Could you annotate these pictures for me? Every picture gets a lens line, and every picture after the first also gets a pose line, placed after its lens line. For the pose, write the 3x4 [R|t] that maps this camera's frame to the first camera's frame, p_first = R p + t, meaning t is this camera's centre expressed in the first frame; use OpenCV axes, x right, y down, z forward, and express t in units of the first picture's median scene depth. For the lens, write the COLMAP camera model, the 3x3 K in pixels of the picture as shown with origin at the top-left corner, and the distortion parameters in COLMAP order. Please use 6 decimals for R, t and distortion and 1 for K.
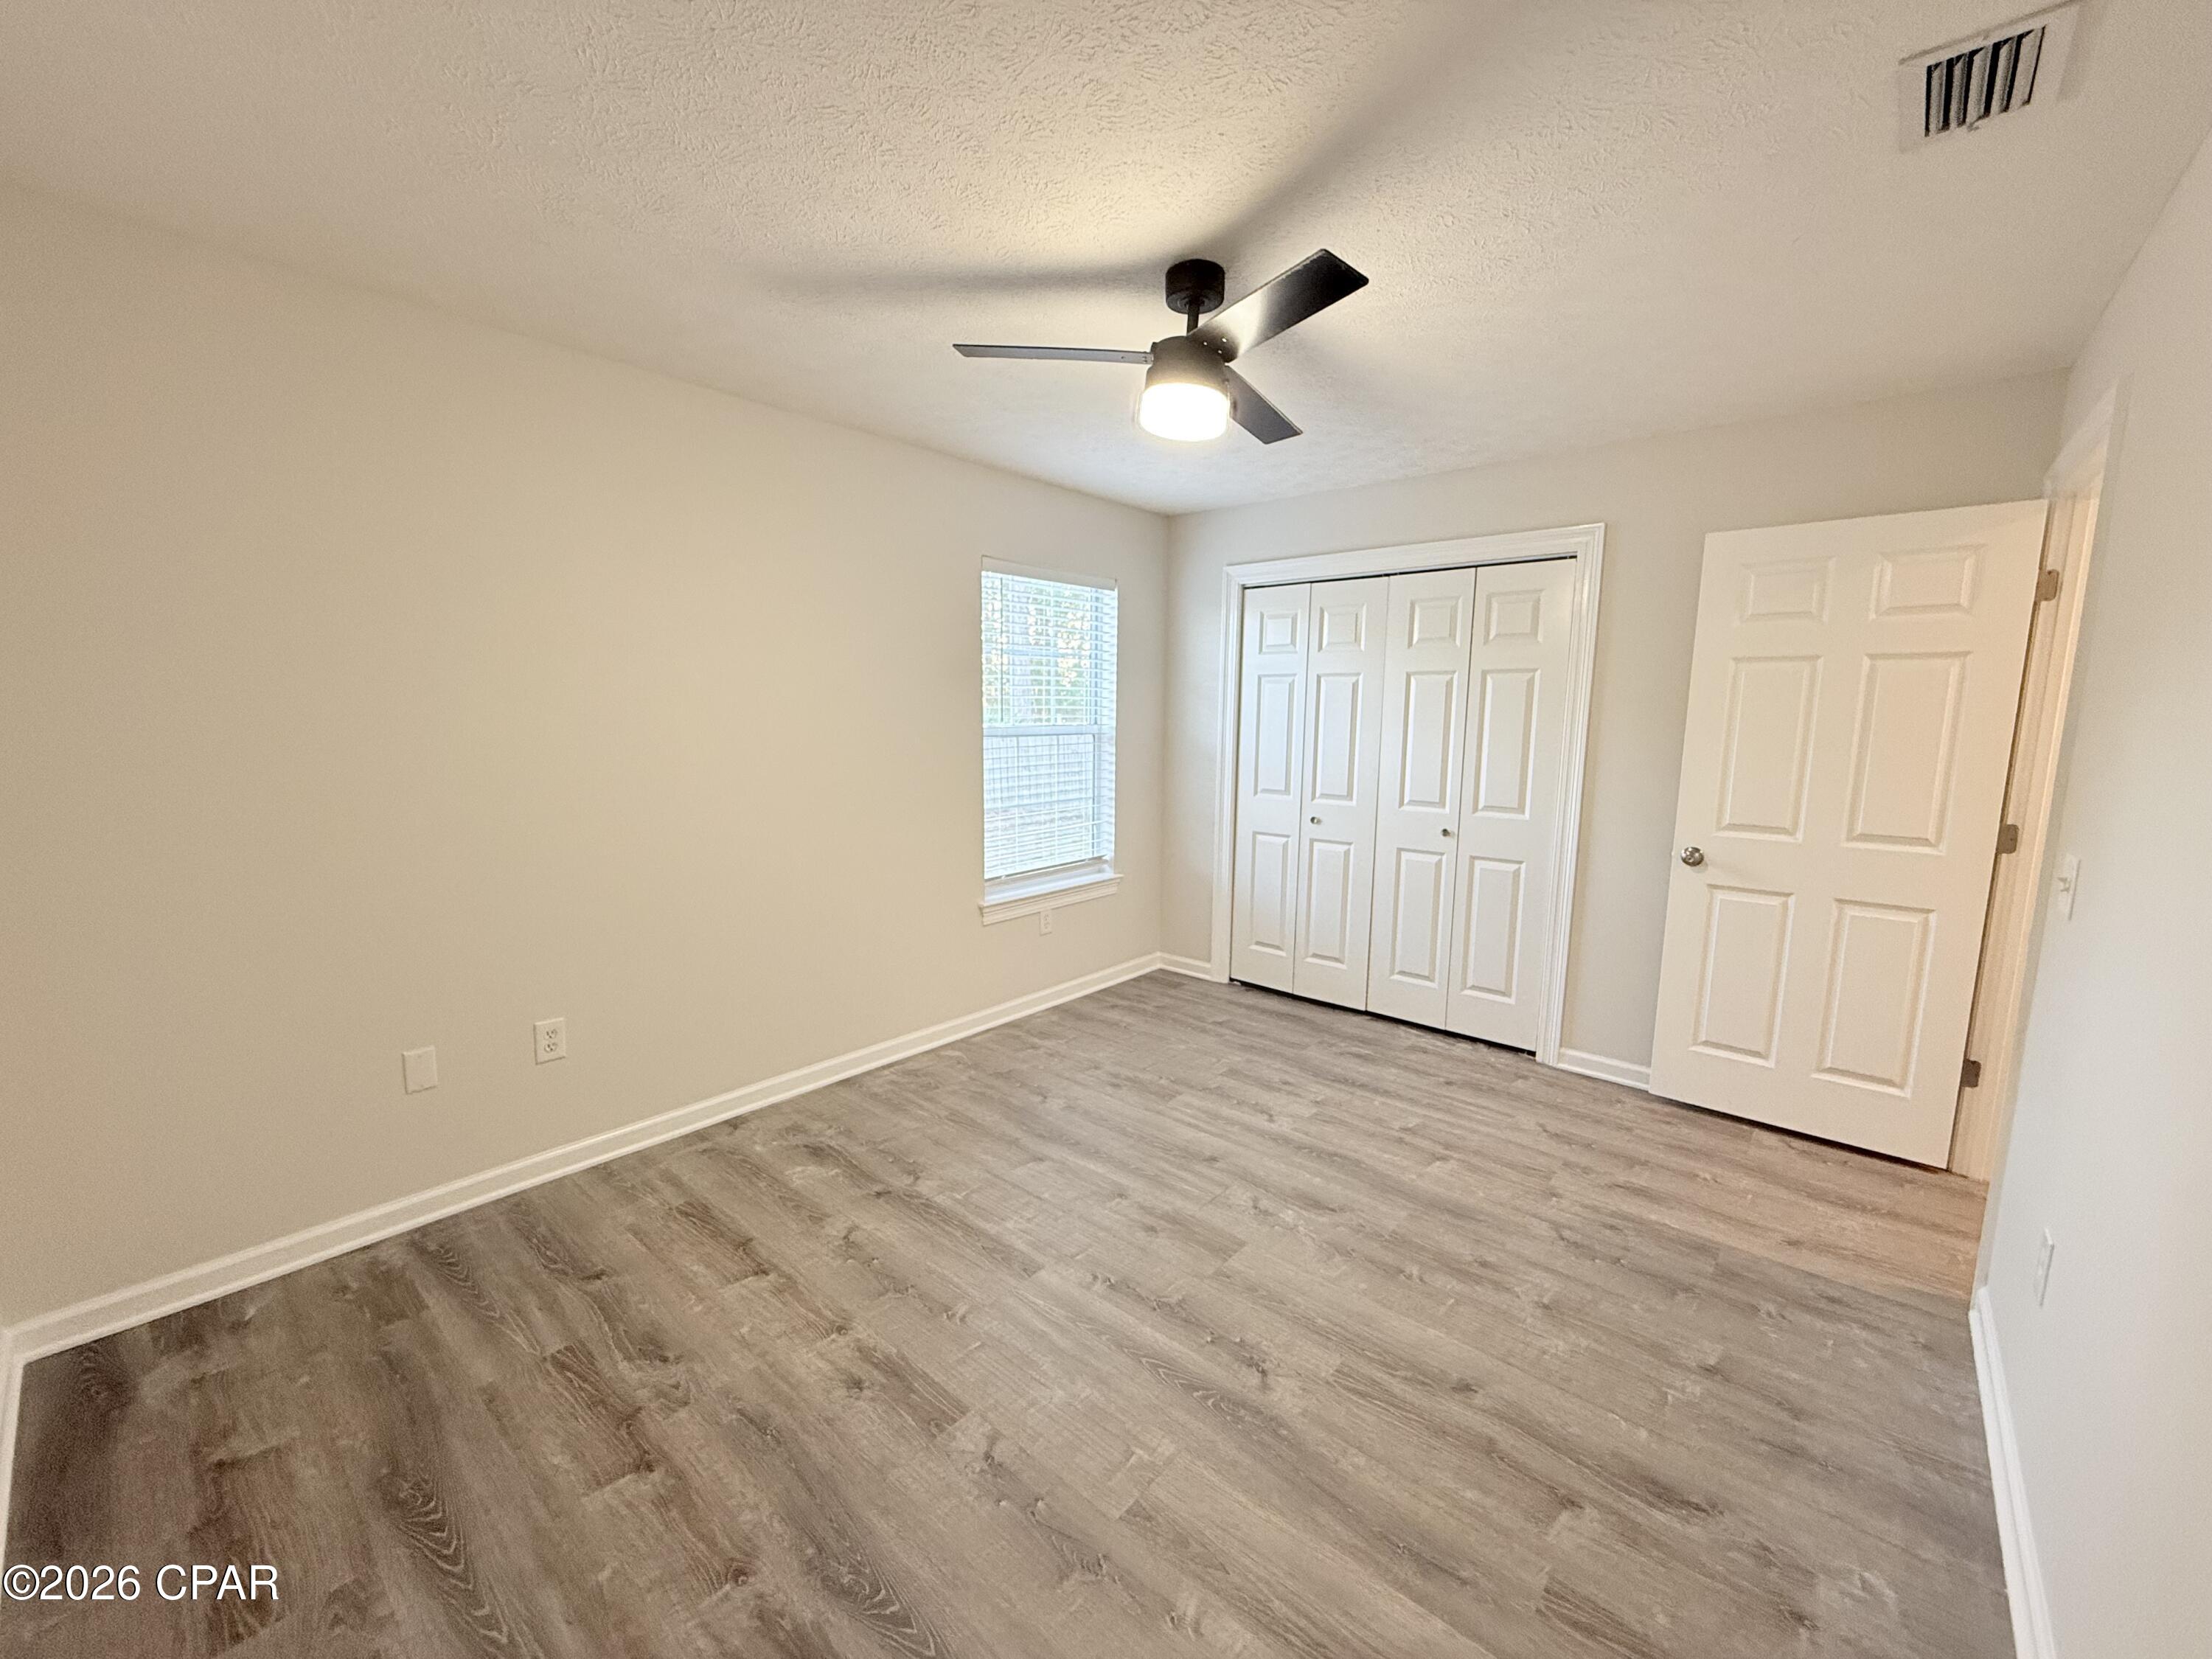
lens RADIAL K [[880.8, 0, 1094.6], [0, 880.8, 829.1], [0, 0, 1]] dist [0.001273, -0.000126]
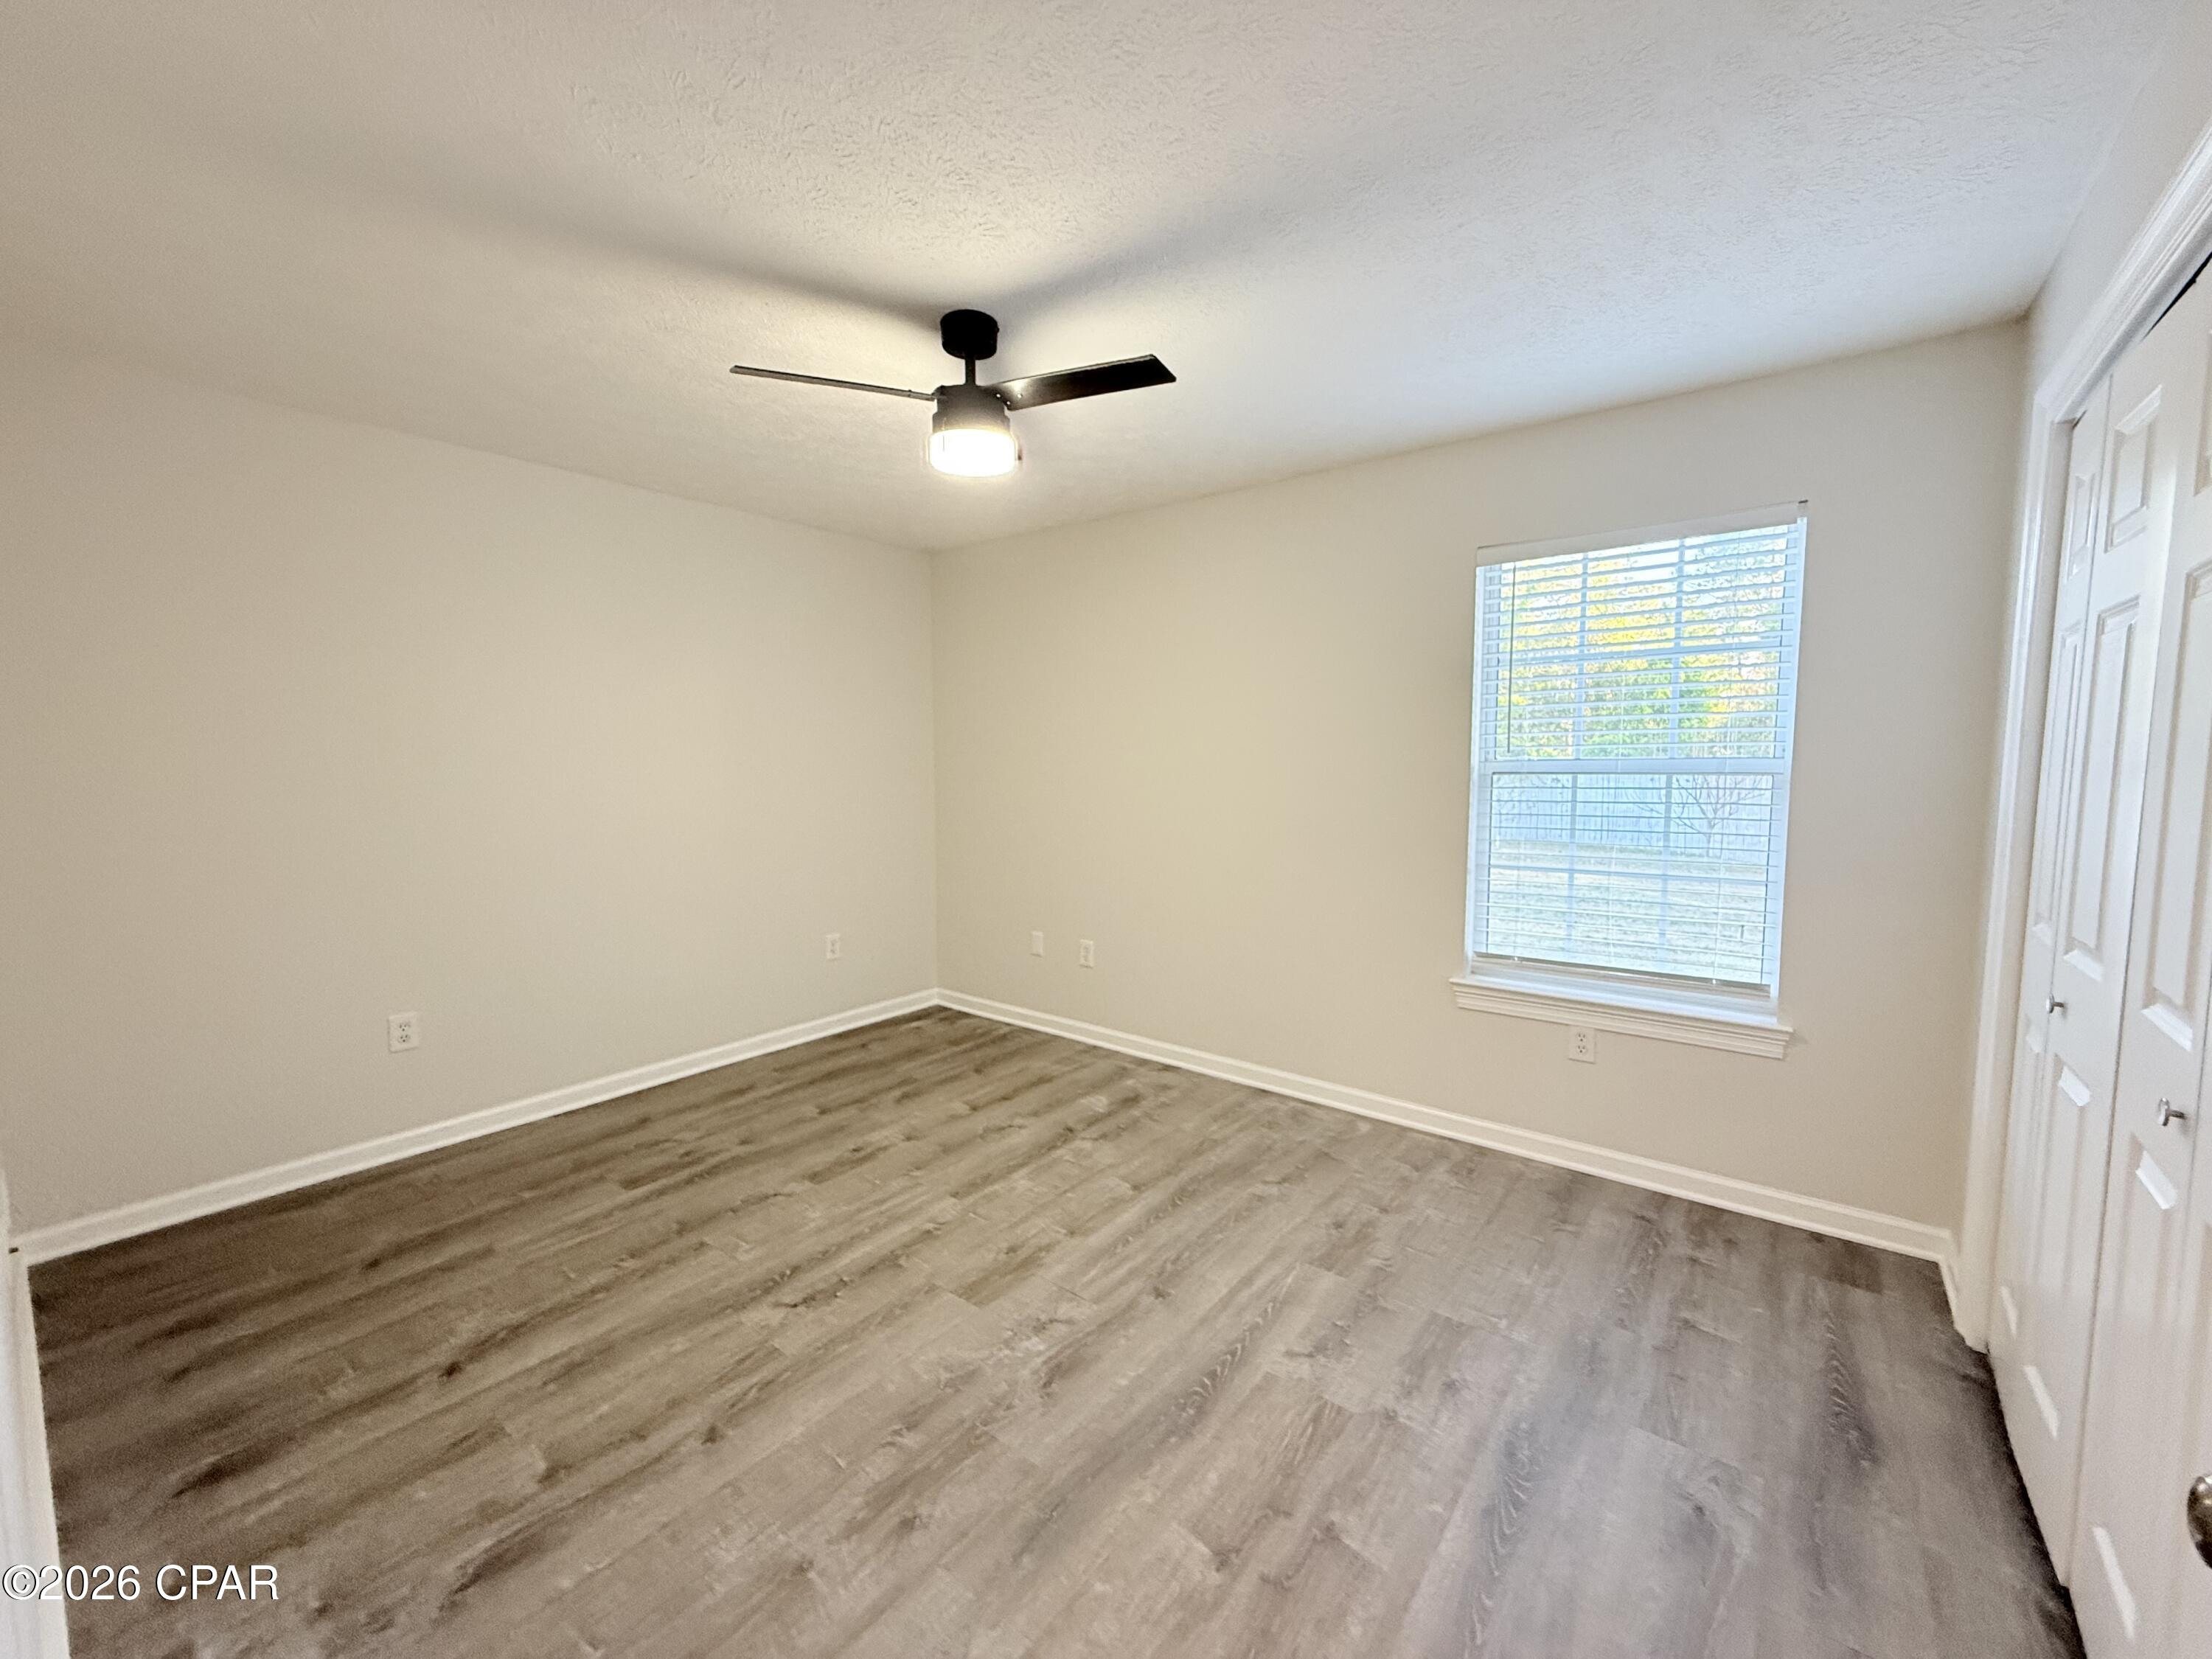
lens RADIAL K [[880.8, 0, 1104.6], [0, 880.8, 834.1], [0, 0, 1]] dist [0.001273, -0.000126]
pose [[0.052126, 0.074920, -0.995826, 0.971418], [-0.132037, 0.988944, 0.067491, -0.086422], [0.989873, 0.127968, 0.061442, 0.932260]]
